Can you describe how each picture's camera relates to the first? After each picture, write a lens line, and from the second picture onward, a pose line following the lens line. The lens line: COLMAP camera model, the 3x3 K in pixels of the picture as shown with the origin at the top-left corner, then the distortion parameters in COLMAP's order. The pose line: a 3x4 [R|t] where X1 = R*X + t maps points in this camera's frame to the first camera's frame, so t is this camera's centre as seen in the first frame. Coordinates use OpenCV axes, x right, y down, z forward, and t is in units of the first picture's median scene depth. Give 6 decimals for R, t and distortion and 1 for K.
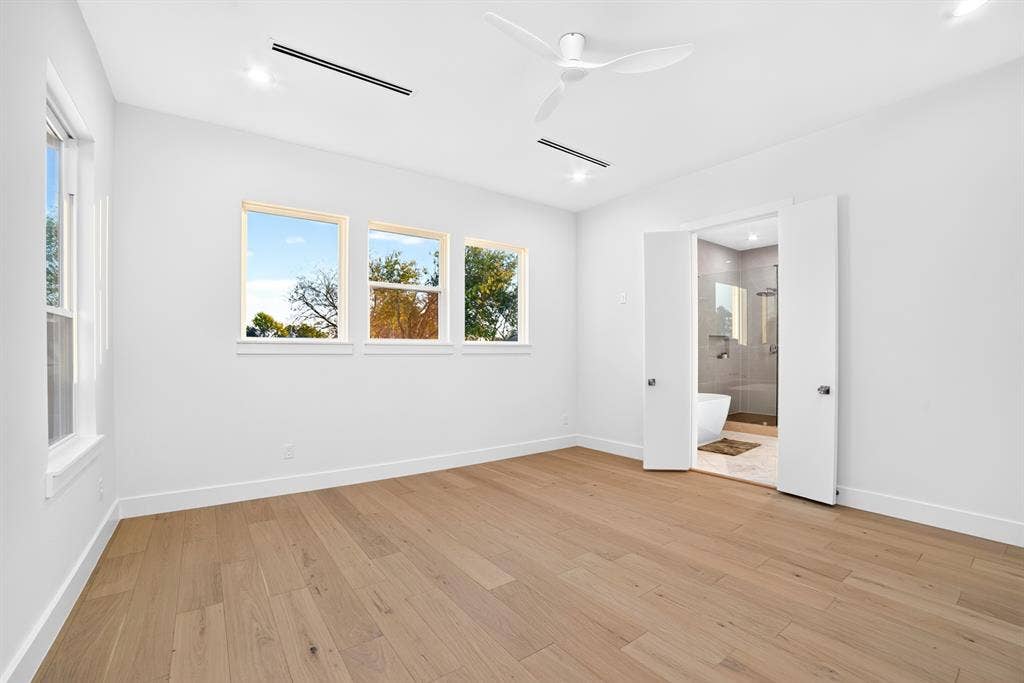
lens RADIAL K [[440.9, 0, 499.8], [0, 440.9, 336.6], [0, 0, 1]] dist [-0.098207, 0.035636]
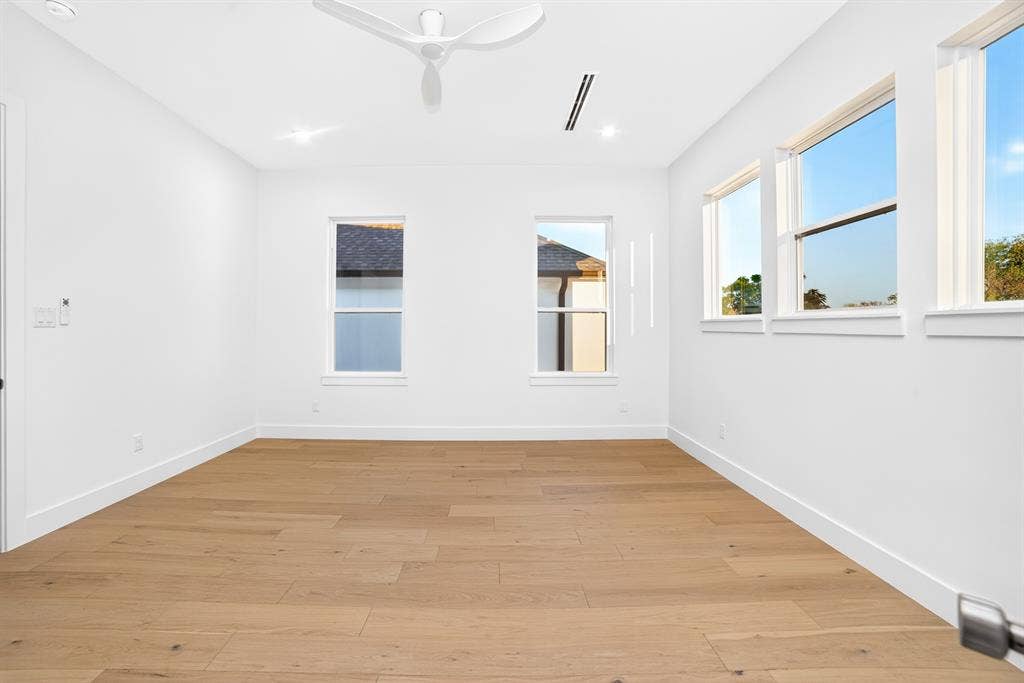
lens RADIAL K [[440.9, 0, 499.8], [0, 440.9, 336.6], [0, 0, 1]] dist [-0.098207, 0.035636]
pose [[-0.569887, 0.013459, -0.821613, 0.677422], [0.023199, 0.999731, 0.000285, 0.044752], [0.821396, -0.018898, -0.570045, 1.298163]]
